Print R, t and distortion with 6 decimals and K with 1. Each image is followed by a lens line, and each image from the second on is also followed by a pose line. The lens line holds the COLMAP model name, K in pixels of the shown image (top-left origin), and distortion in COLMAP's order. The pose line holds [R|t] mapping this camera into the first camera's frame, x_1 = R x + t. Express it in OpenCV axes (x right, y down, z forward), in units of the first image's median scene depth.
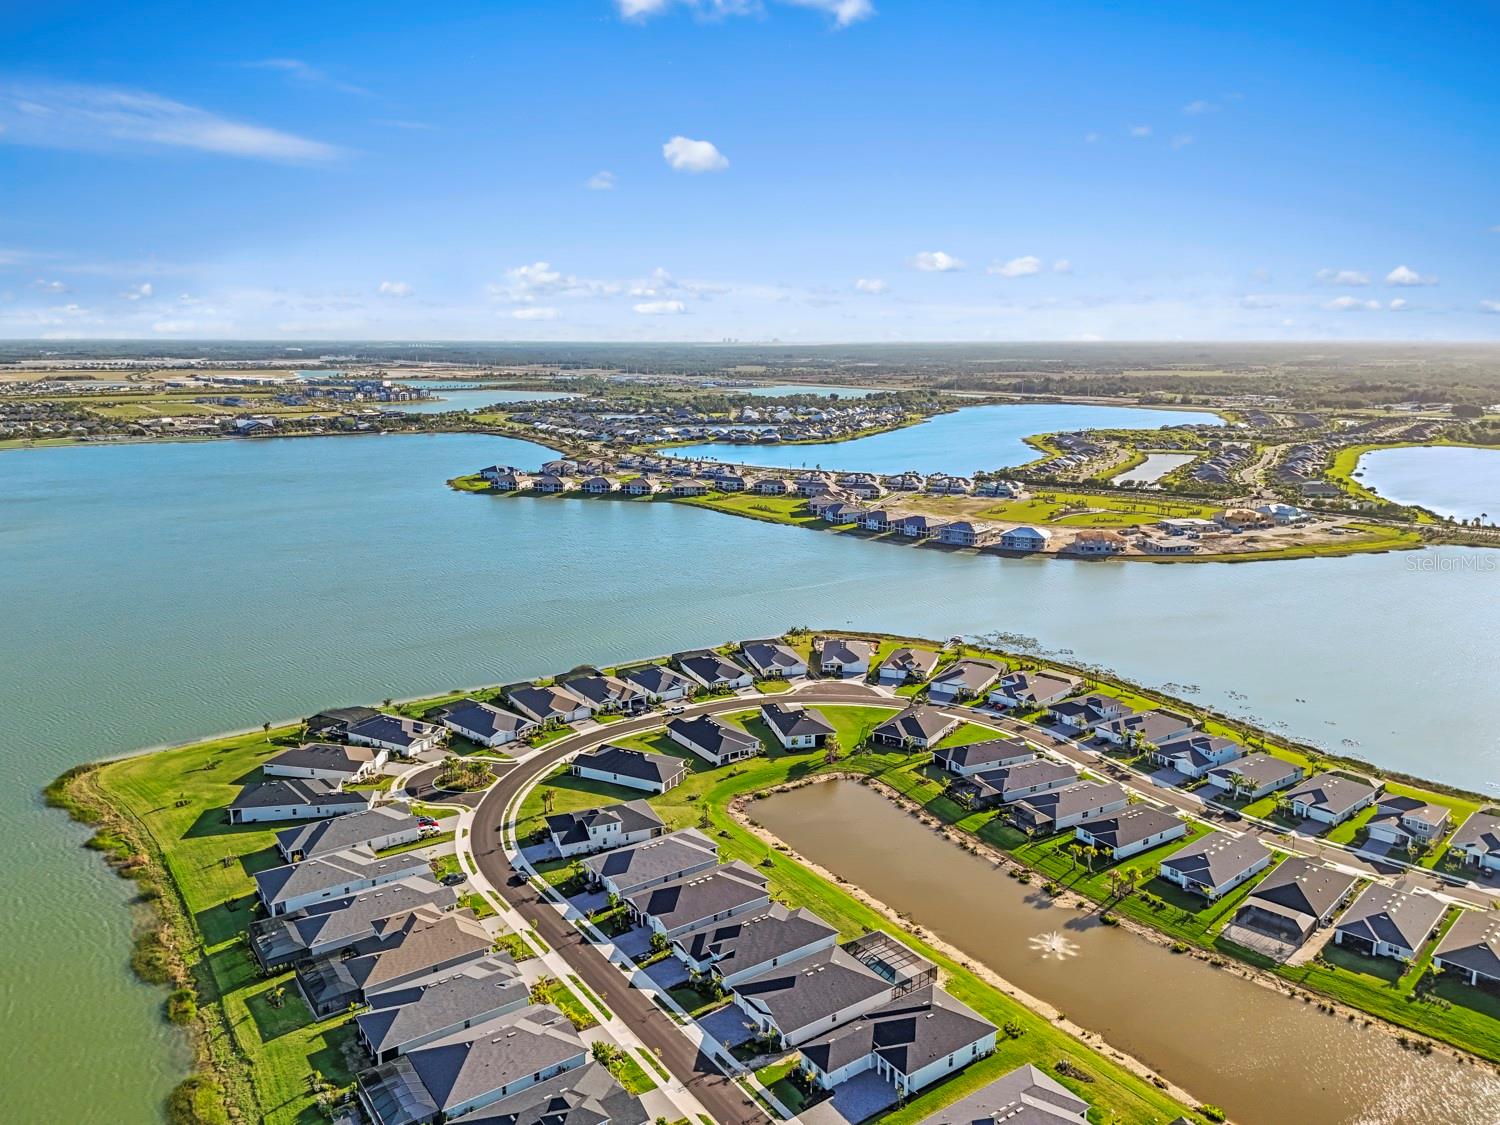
lens RADIAL K [[1107.7, 0, 745.2], [0, 1107.7, 565.2], [0, 0, 1]] dist [0.093597, -0.096398]
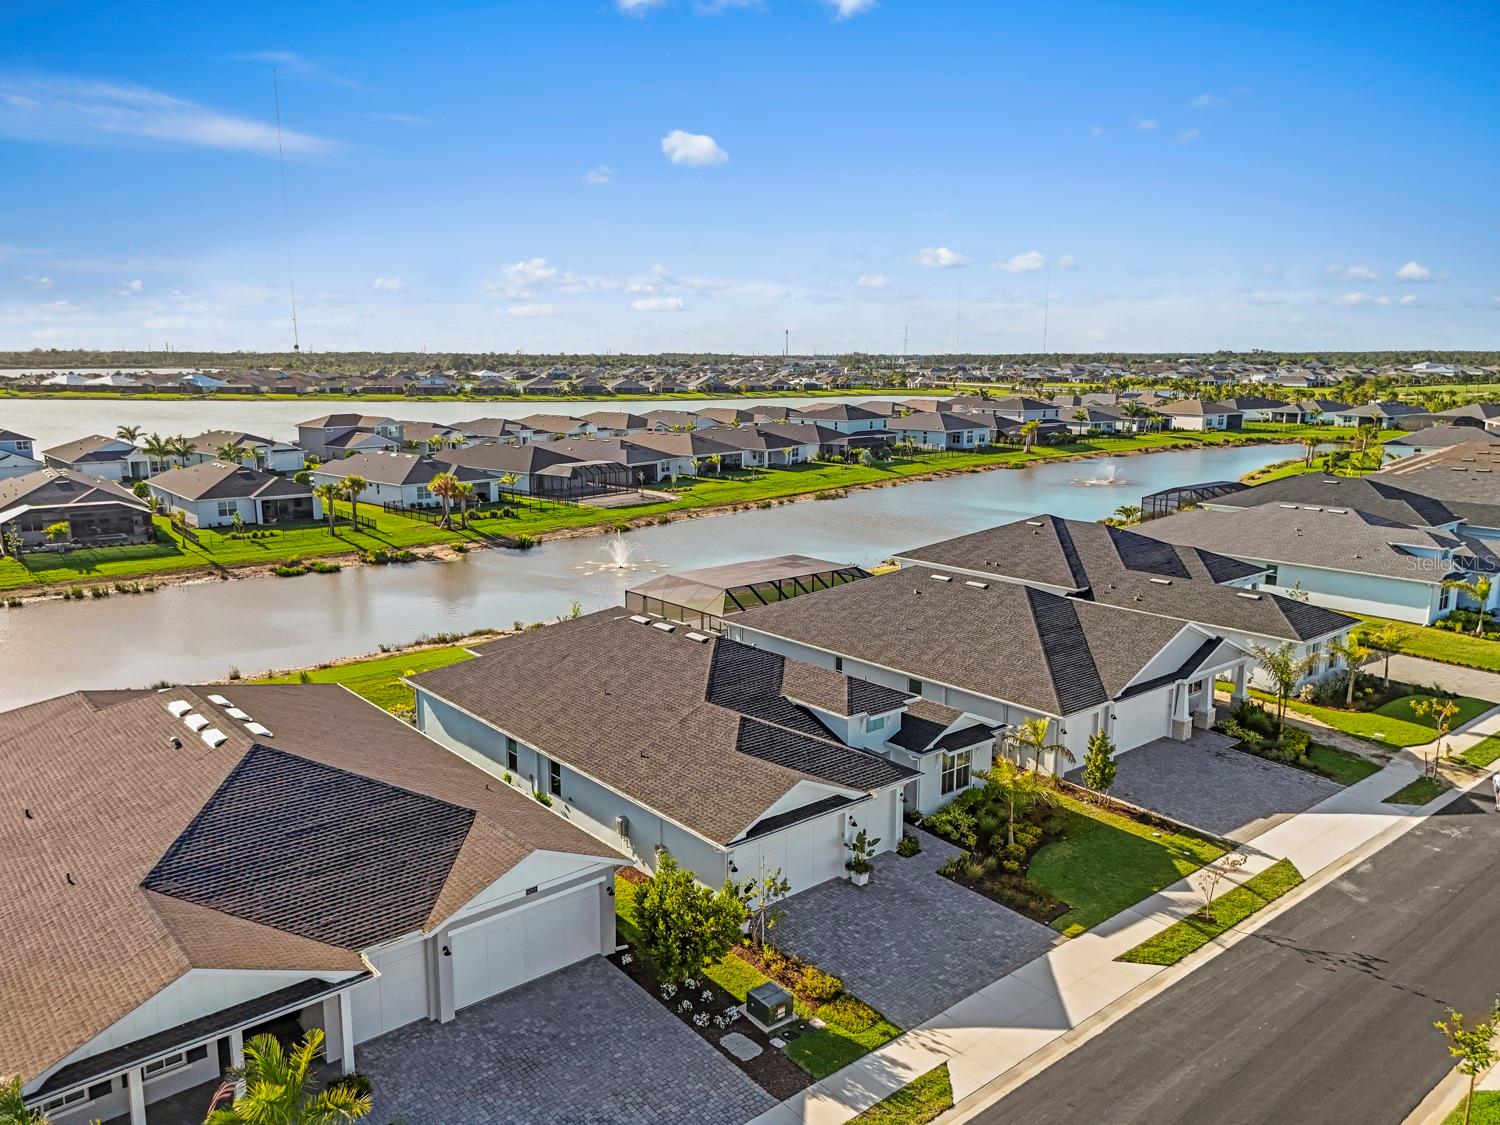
lens RADIAL K [[1142.2, 0, 750.7], [0, 1142.2, 539.1], [0, 0, 1]] dist [0.041708, -0.002642]
pose [[-0.105934, -0.163857, 0.980780, -0.162094], [0.193330, 0.964114, 0.181954, 0.183089], [-0.975398, 0.208889, -0.070454, 0.704601]]
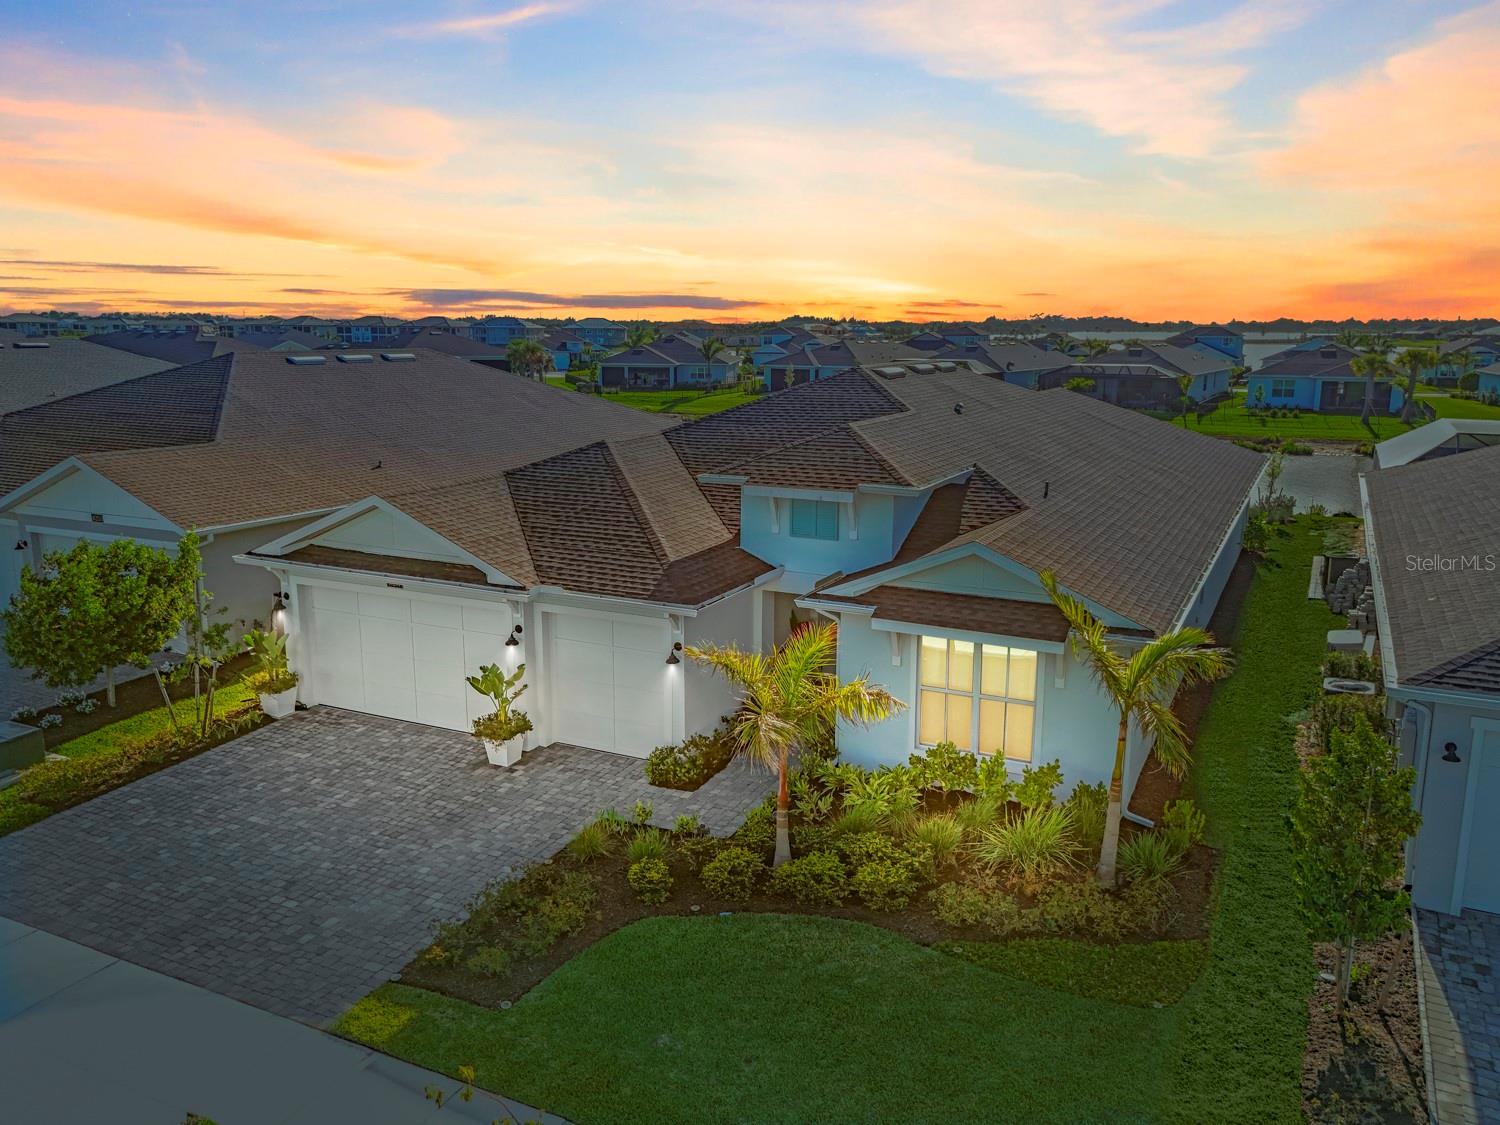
lens RADIAL K [[1142.2, 0, 750.7], [0, 1142.2, 539.1], [0, 0, 1]] dist [0.041708, -0.002642]
pose [[0.877776, -0.089214, 0.470691, -0.056645], [0.097930, 0.995175, 0.005996, 0.236664], [-0.468955, 0.040832, 0.882278, 0.625628]]
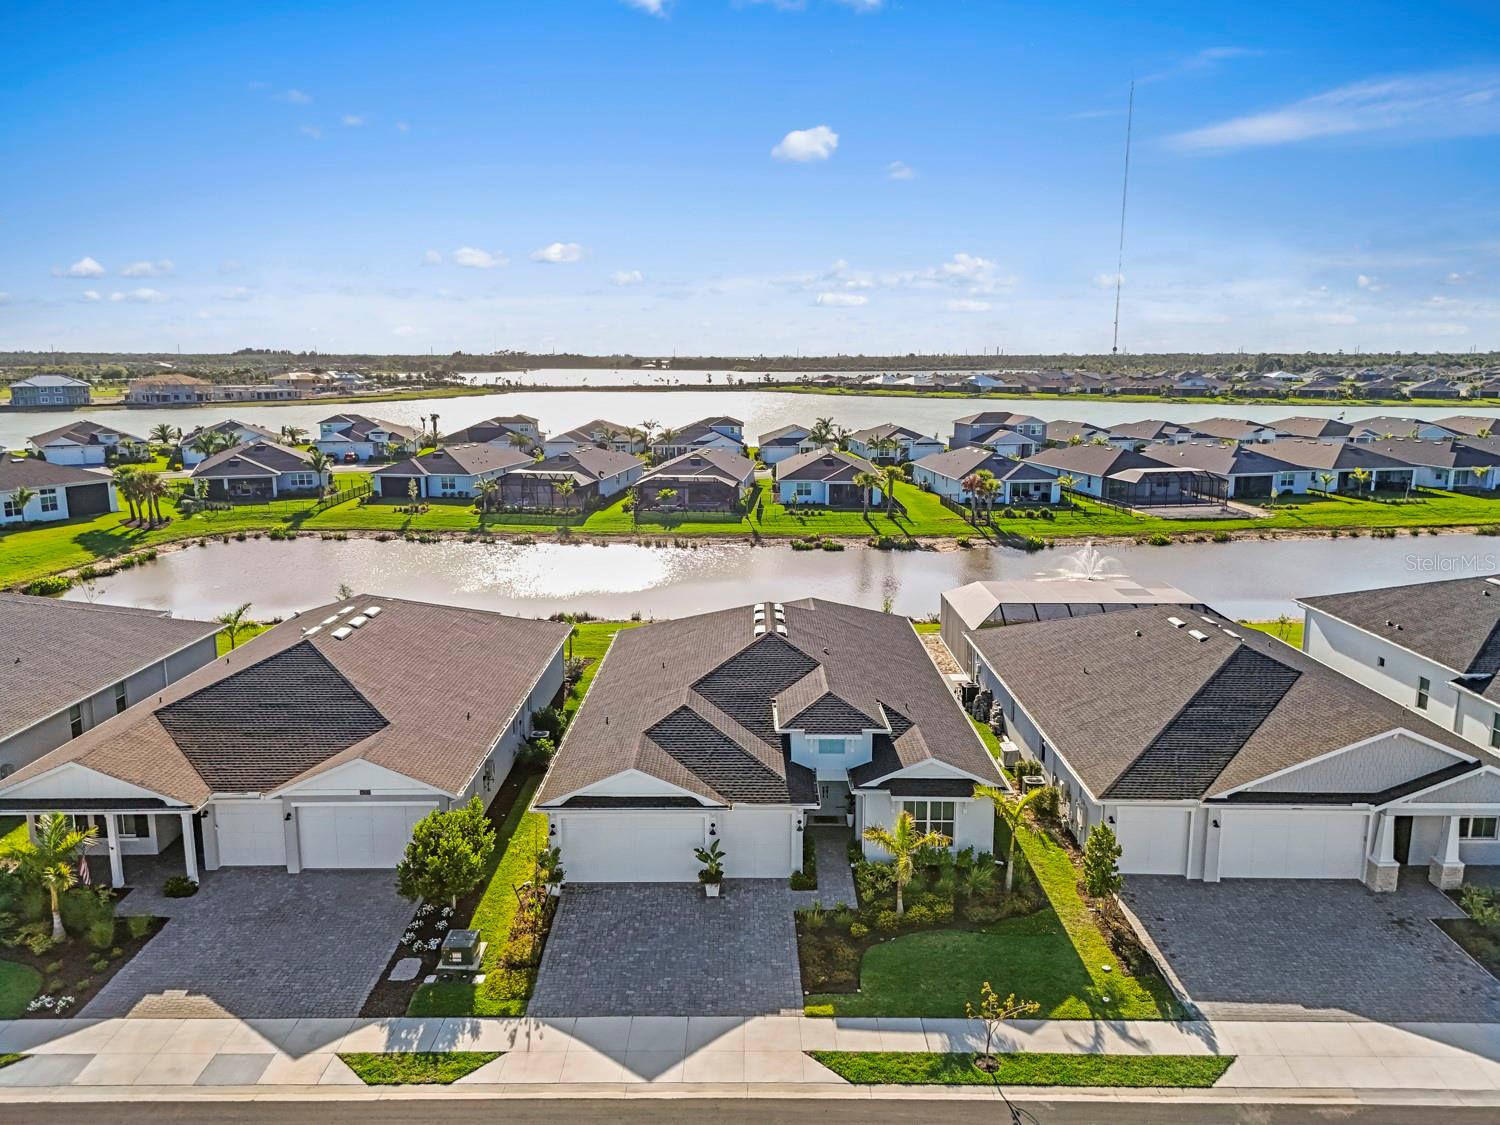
lens RADIAL K [[1107.7, 0, 745.2], [0, 1107.7, 565.2], [0, 0, 1]] dist [0.093597, -0.096398]
pose [[0.568712, -0.157284, 0.807359, -0.133679], [0.165395, 0.983366, 0.075067, 0.202786], [-0.805736, 0.090841, 0.585266, 0.610382]]
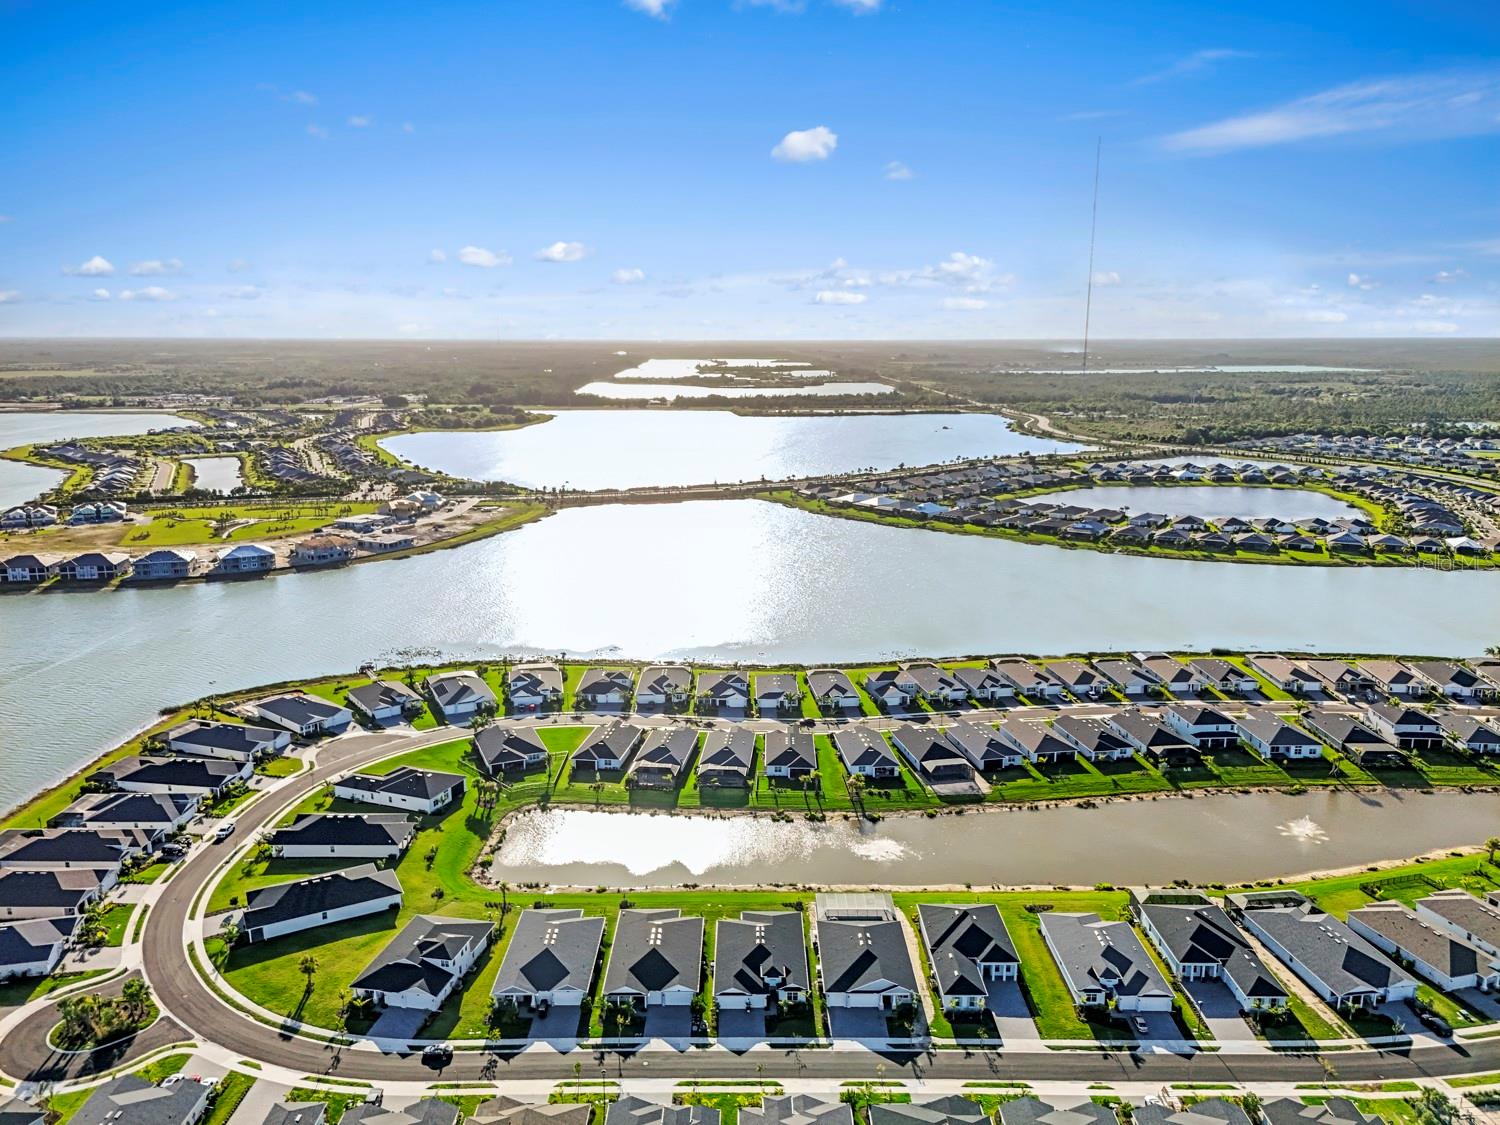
lens RADIAL K [[1107.7, 0, 745.2], [0, 1107.7, 565.2], [0, 0, 1]] dist [0.093597, -0.096398]
pose [[0.569082, -0.168830, 0.804762, -0.520191], [0.167118, 0.982016, 0.087839, -0.063424], [-0.805119, 0.084503, 0.587062, 0.288957]]
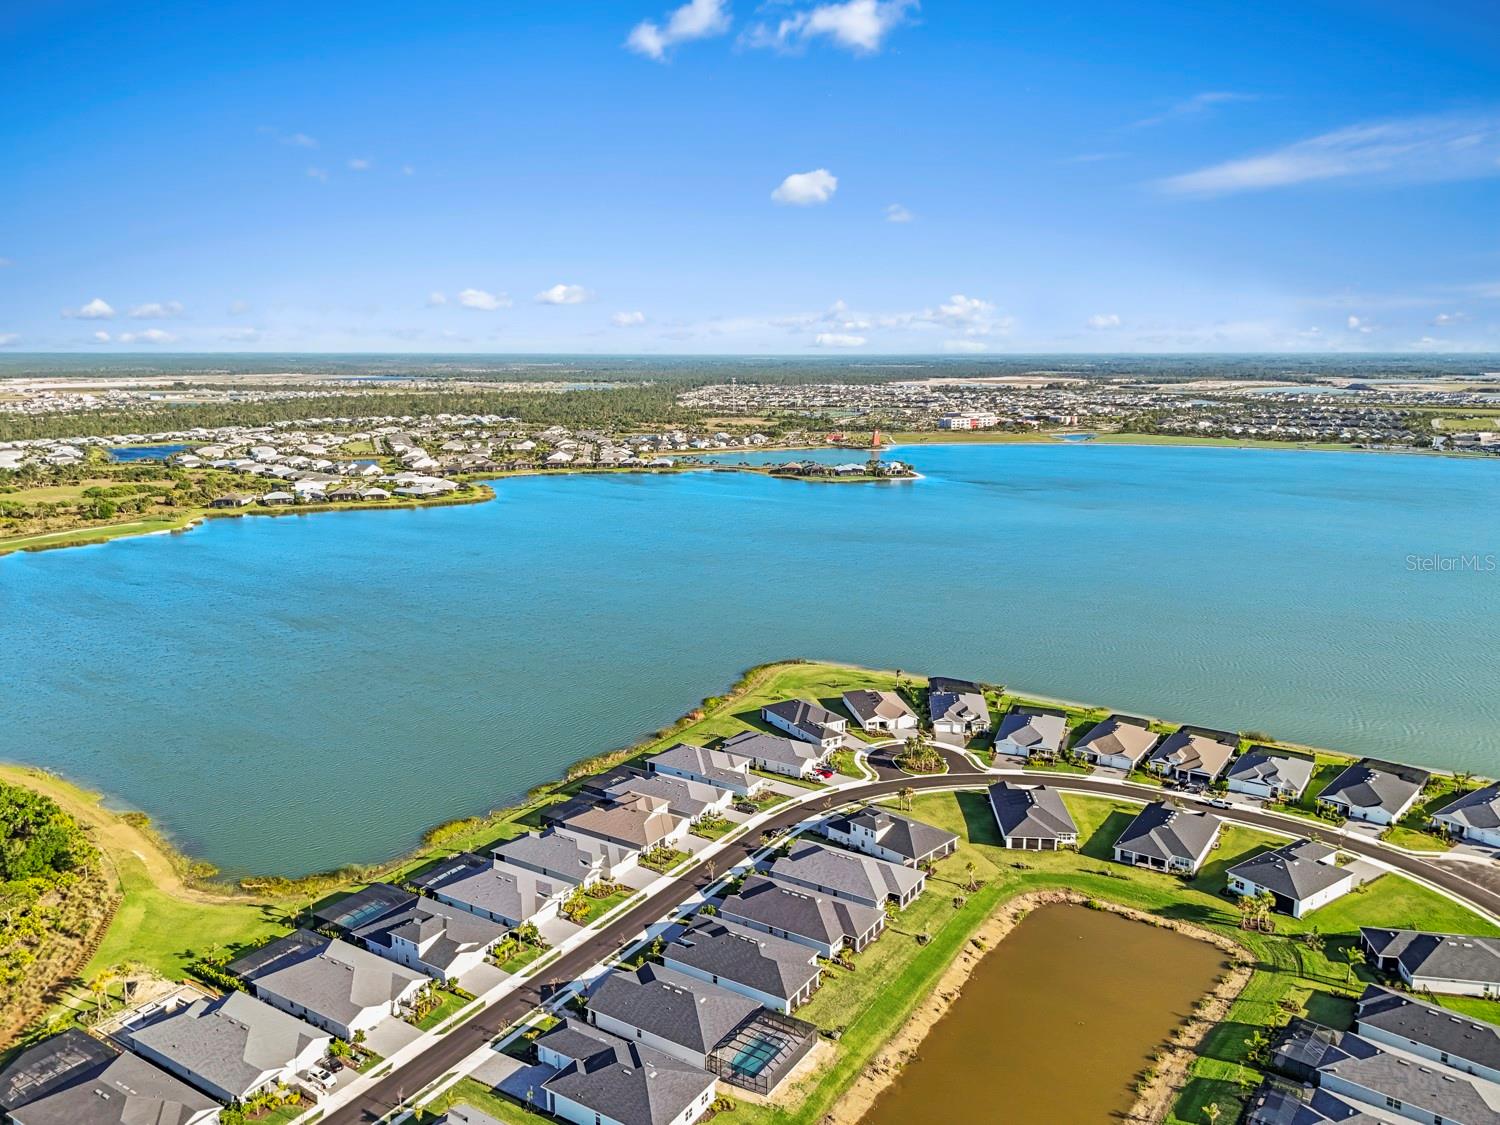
lens RADIAL K [[1107.7, 0, 745.2], [0, 1107.7, 565.2], [0, 0, 1]] dist [0.093597, -0.096398]
pose [[0.390977, 0.179083, -0.902810, 0.574386], [-0.187519, 0.975814, 0.112356, -0.069164], [0.901096, 0.125365, 0.415103, 0.403203]]
